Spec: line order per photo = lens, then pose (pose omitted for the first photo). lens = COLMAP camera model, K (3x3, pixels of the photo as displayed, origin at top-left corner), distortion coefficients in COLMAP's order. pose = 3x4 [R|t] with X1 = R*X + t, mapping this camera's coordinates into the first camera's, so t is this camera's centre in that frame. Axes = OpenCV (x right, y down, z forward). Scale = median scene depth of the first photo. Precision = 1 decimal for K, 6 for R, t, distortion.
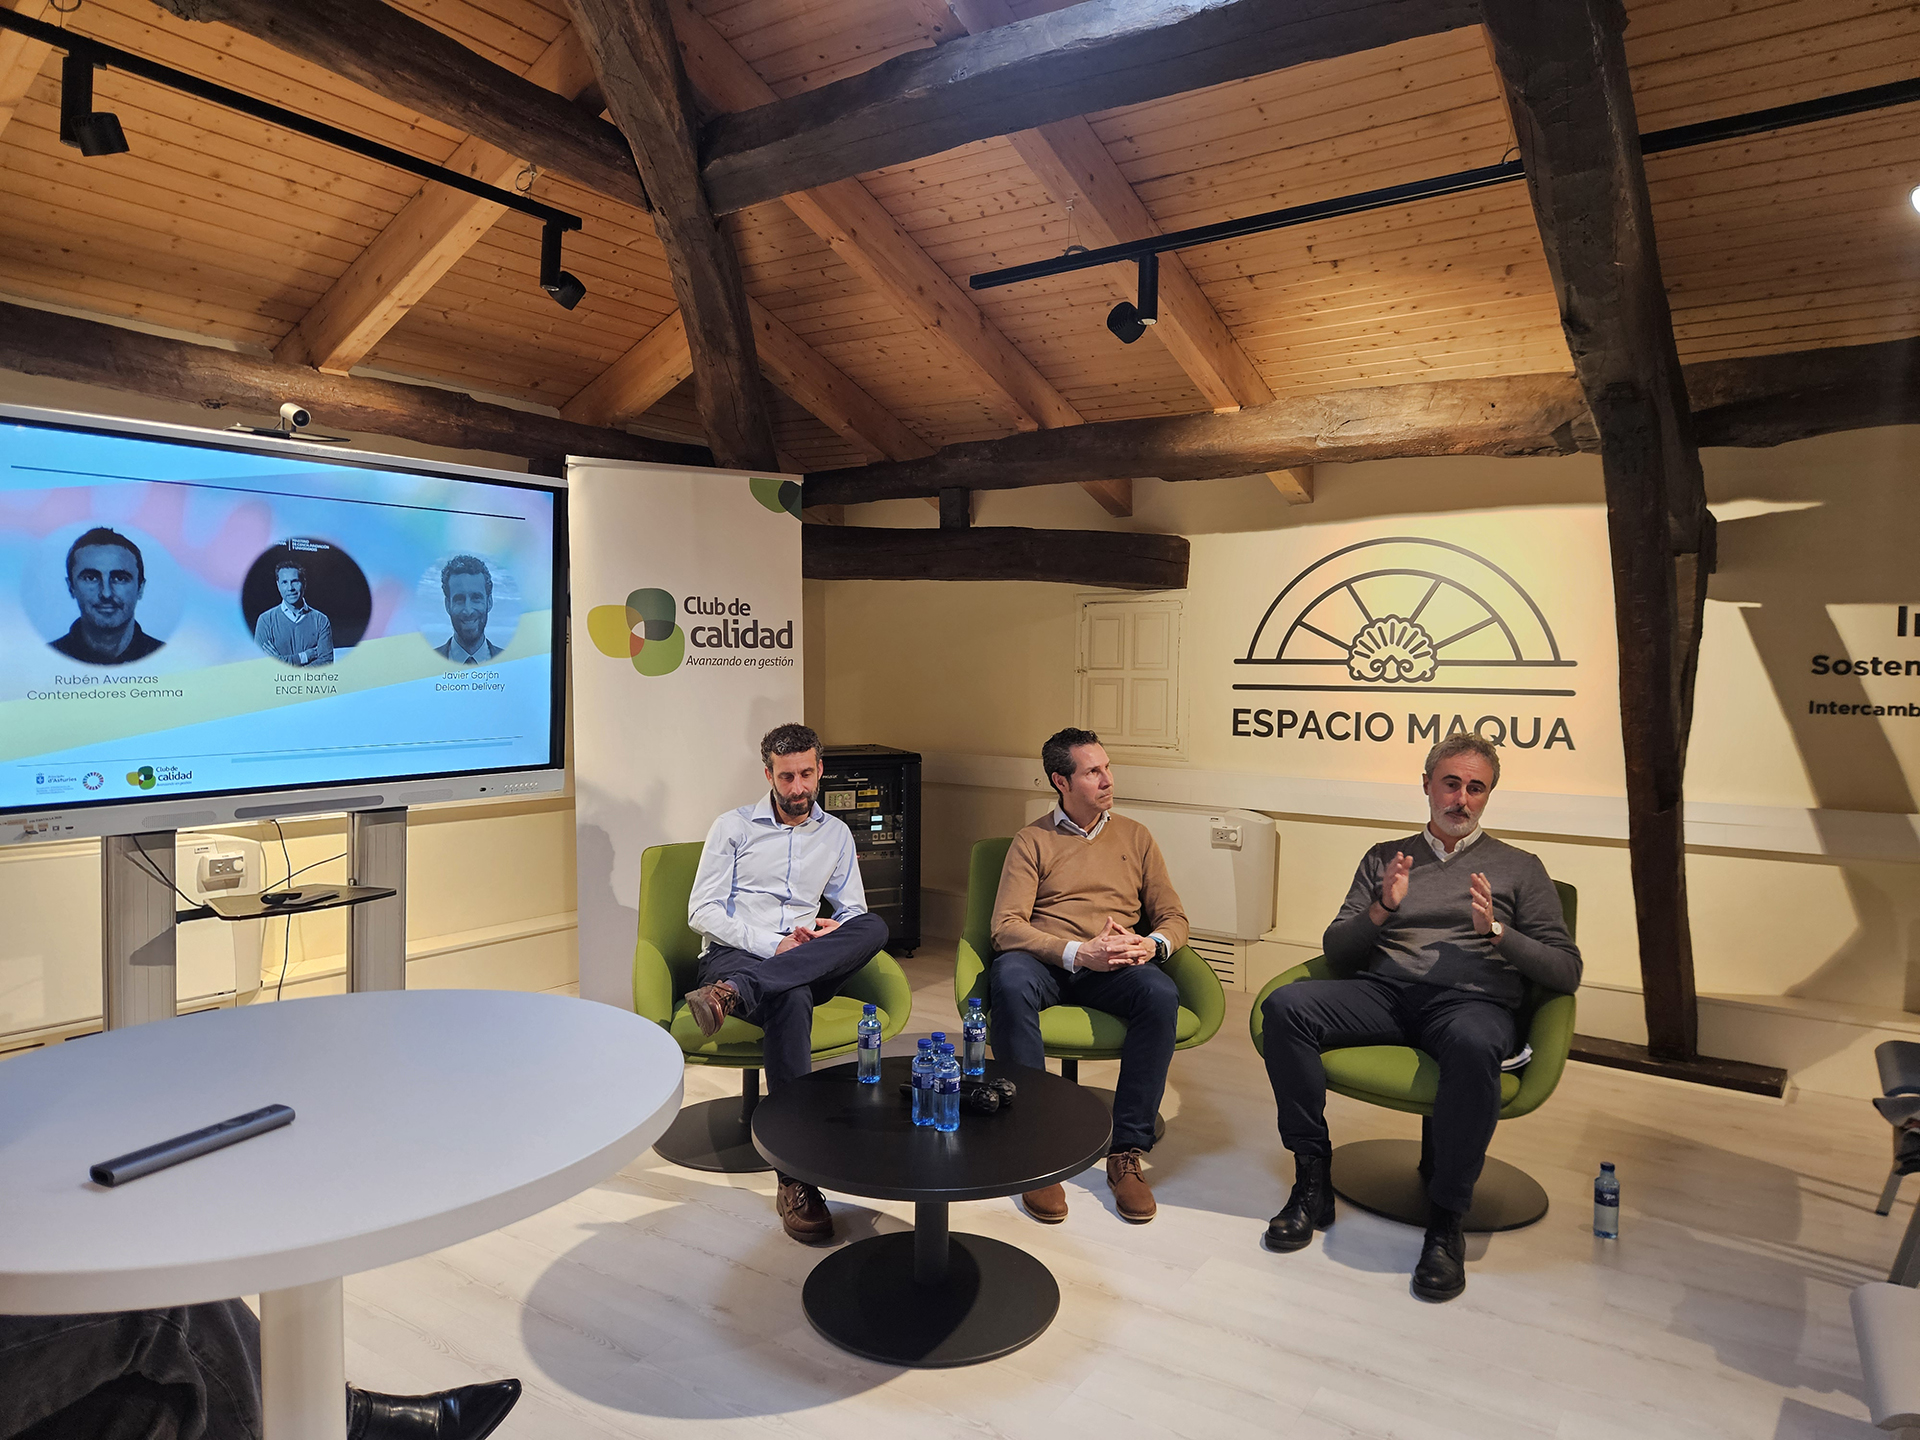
lens RADIAL K [[1277.5, 0, 946.7], [0, 1277.5, 722.4], [0, 0, 1]] dist [0.073903, -0.062805]
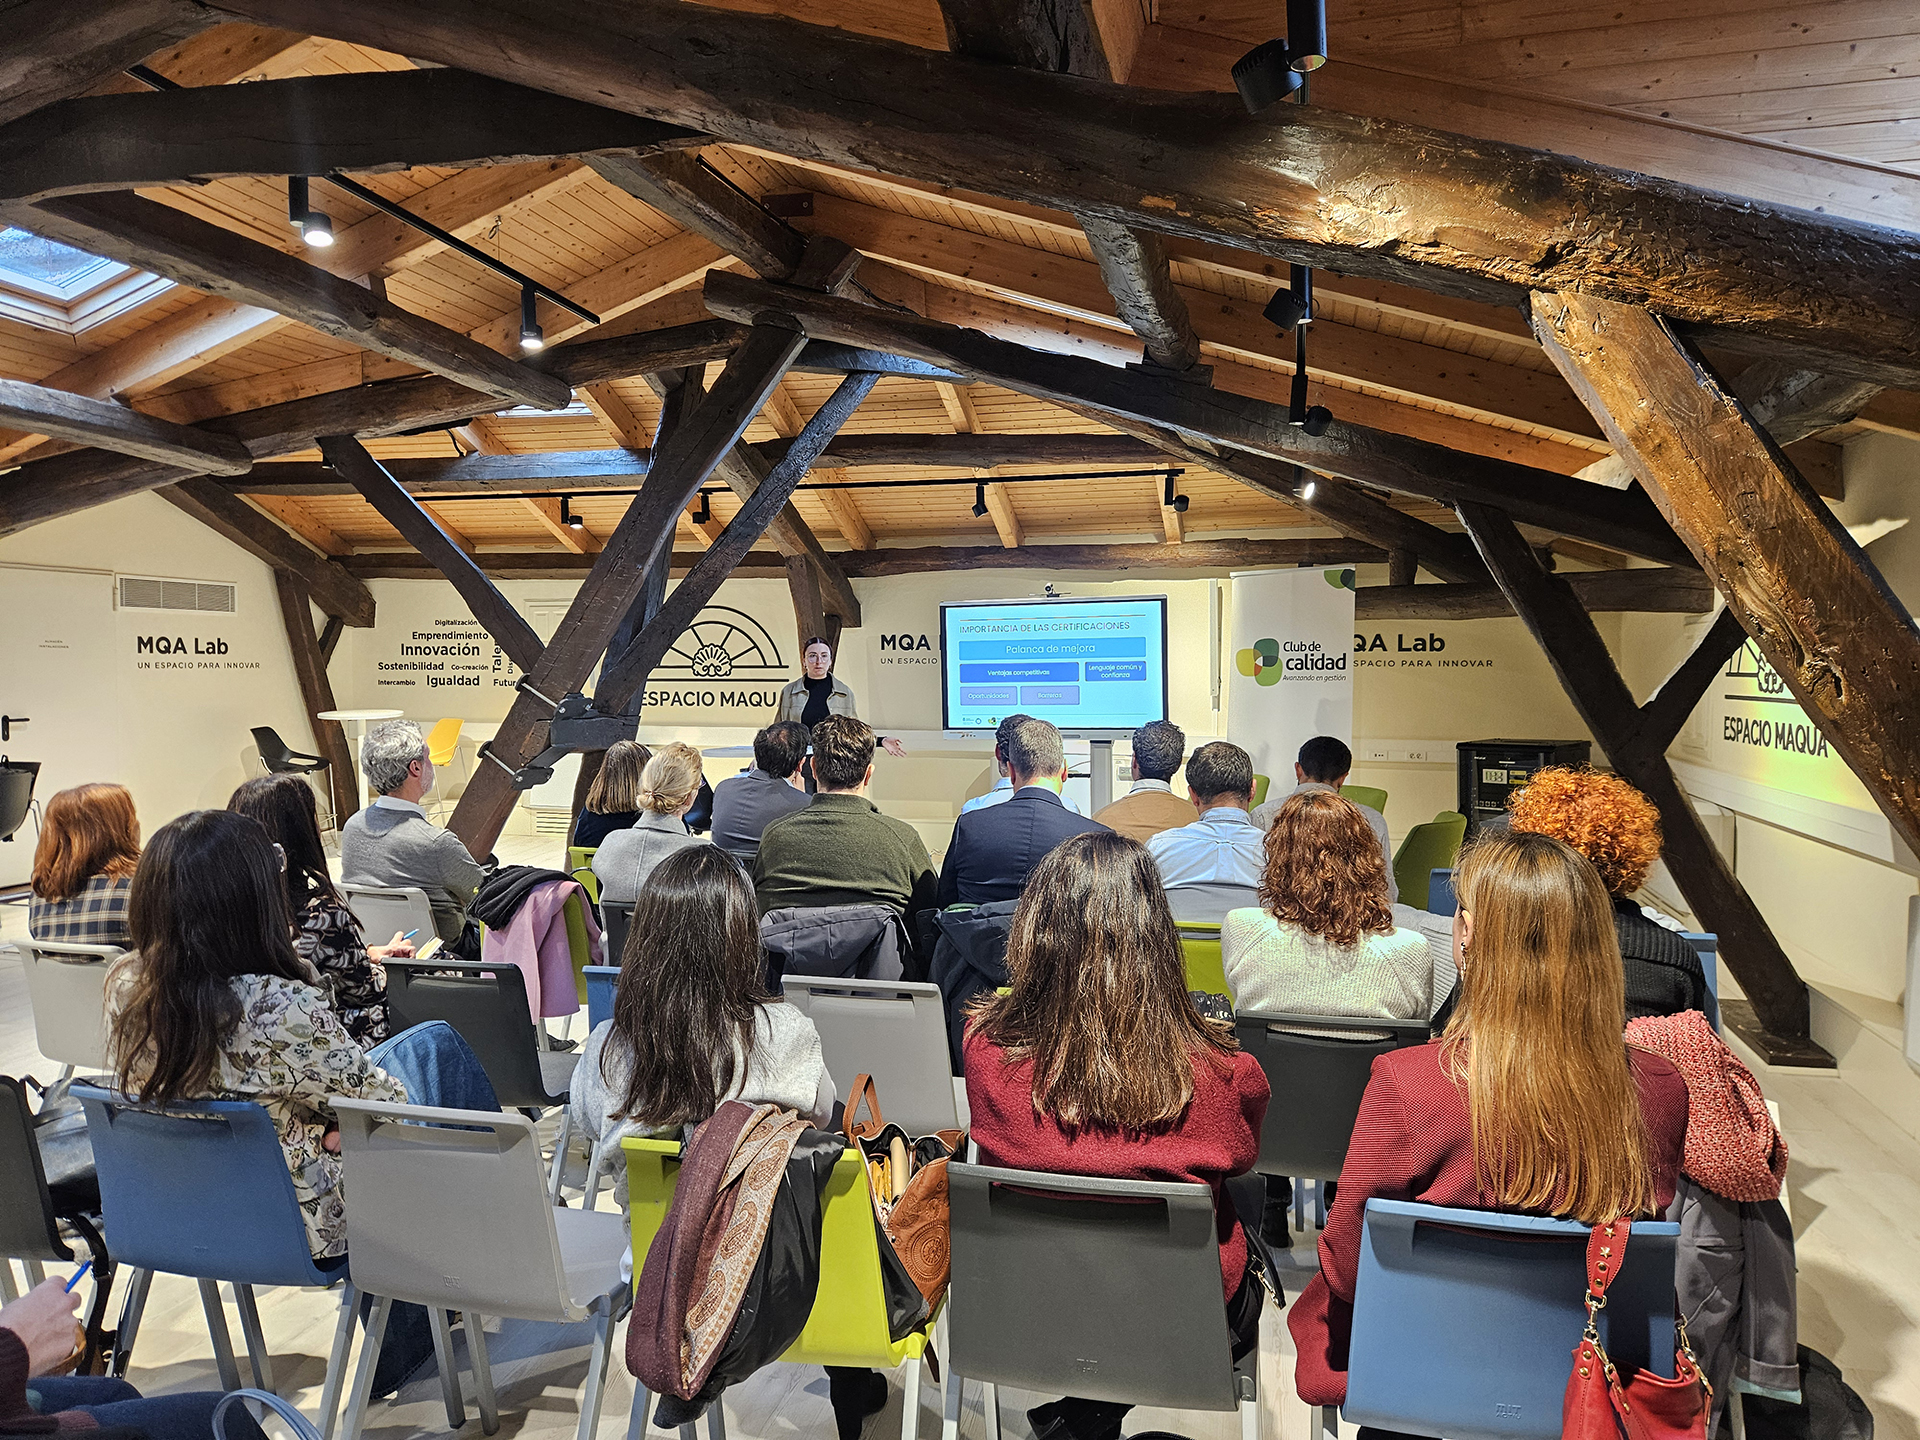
lens RADIAL K [[1277.5, 0, 937.7], [0, 1277.5, 719.5], [0, 0, 1]] dist [0.073903, -0.062805]
pose [[0.333297, 0.026766, -0.942442, 1.359364], [-0.035729, 0.999238, 0.015743, -0.001048], [0.942145, 0.028425, 0.333999, -0.052699]]
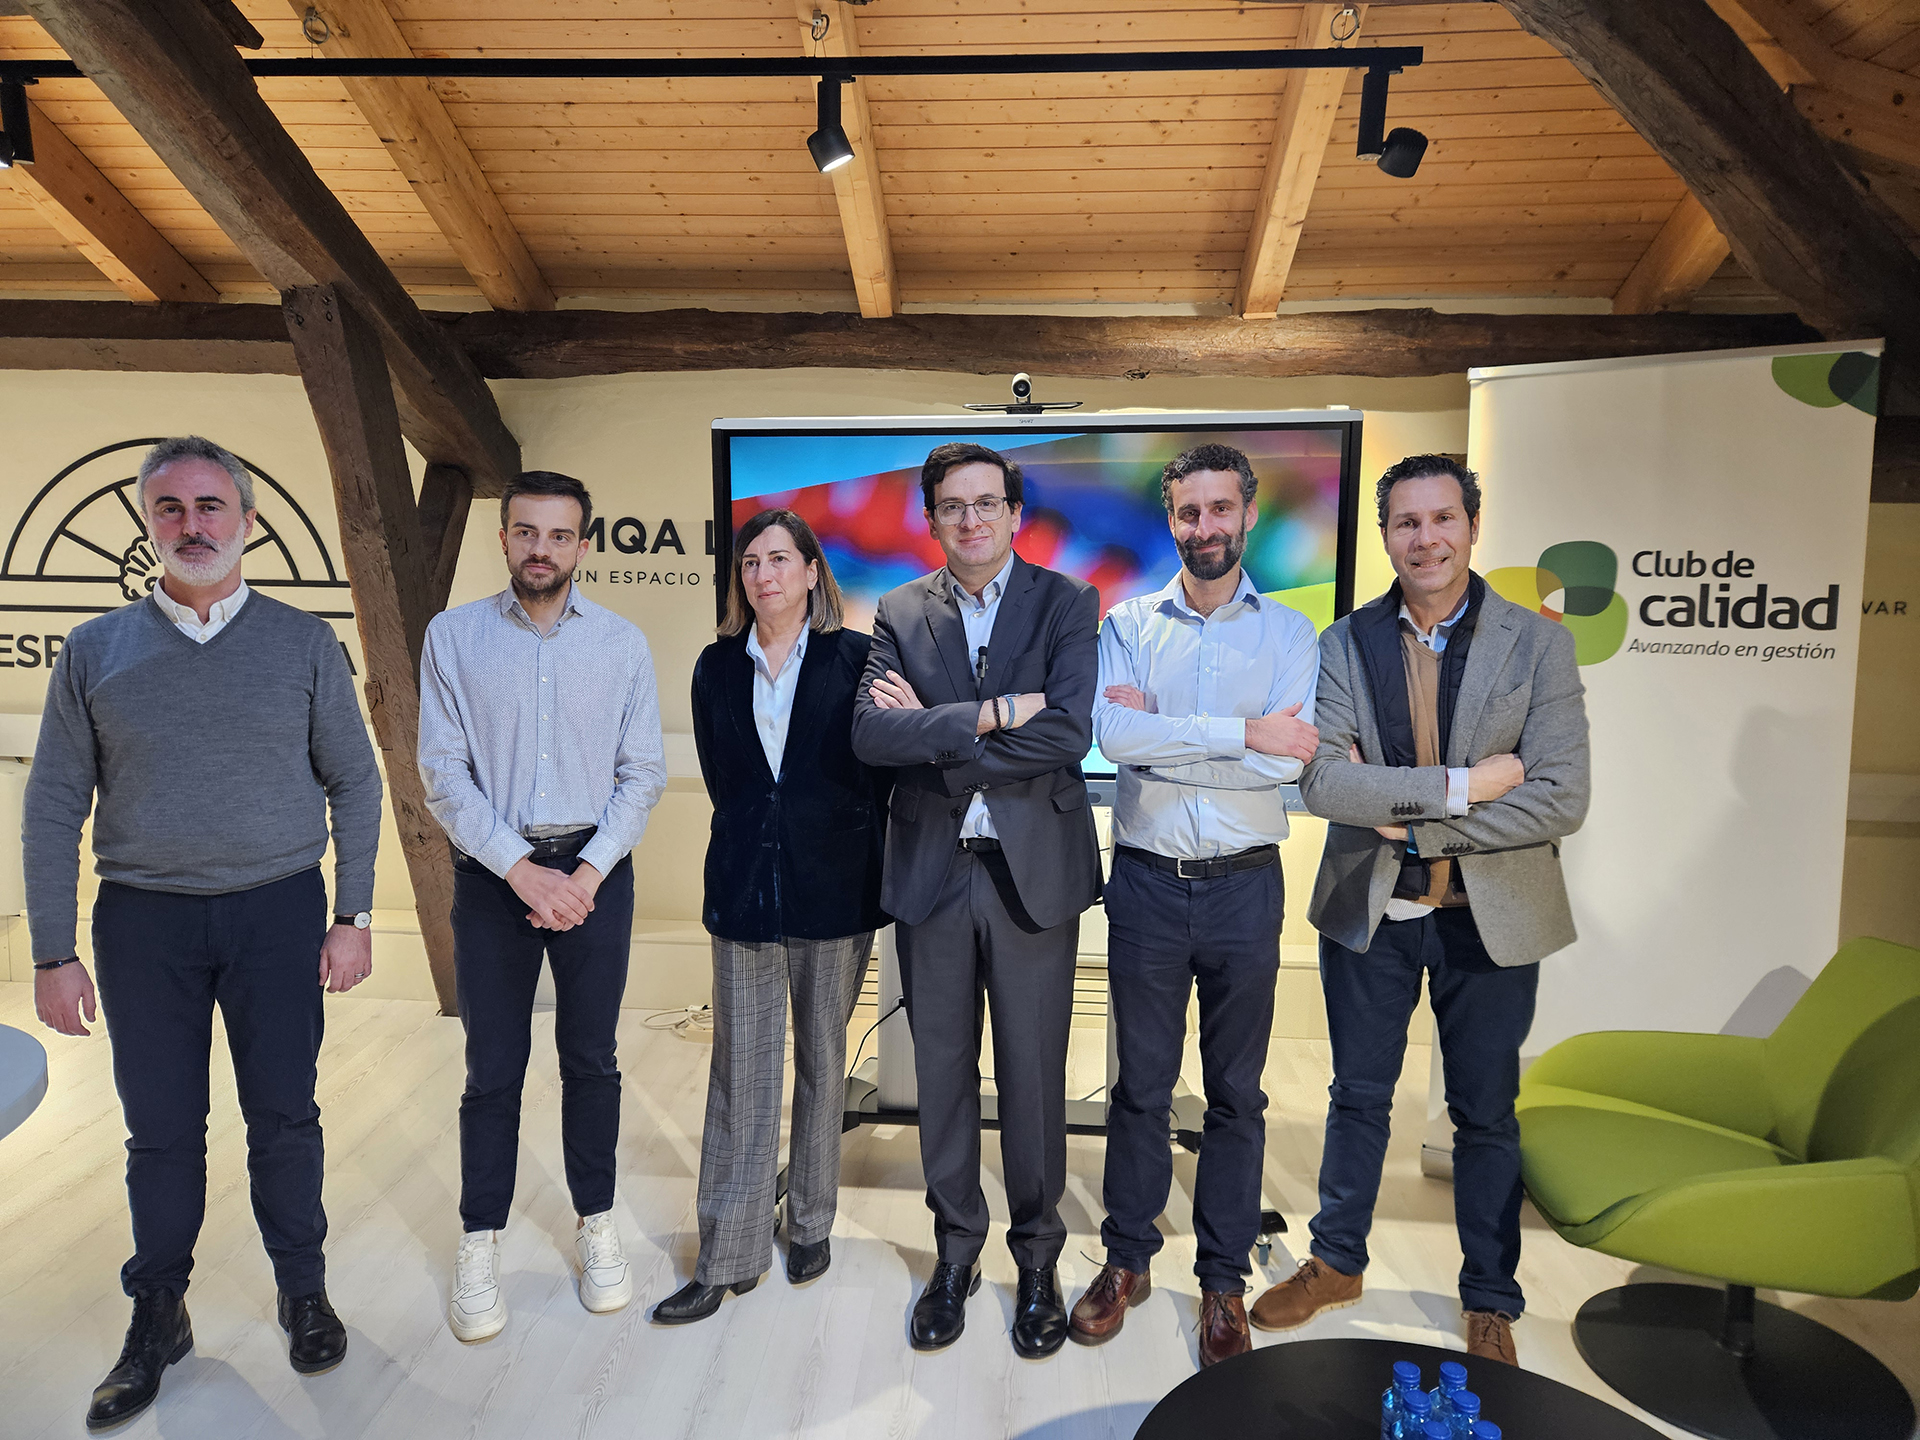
lens RADIAL K [[1277.5, 0, 944.5], [0, 1277.5, 695.6], [0, 0, 1]] dist [0.073903, -0.062805]
pose [[0.509005, 0.075009, -0.857489, 0.209619], [-0.048500, 0.997112, 0.058433, -0.045512], [0.859396, 0.011846, 0.511173, 0.344382]]
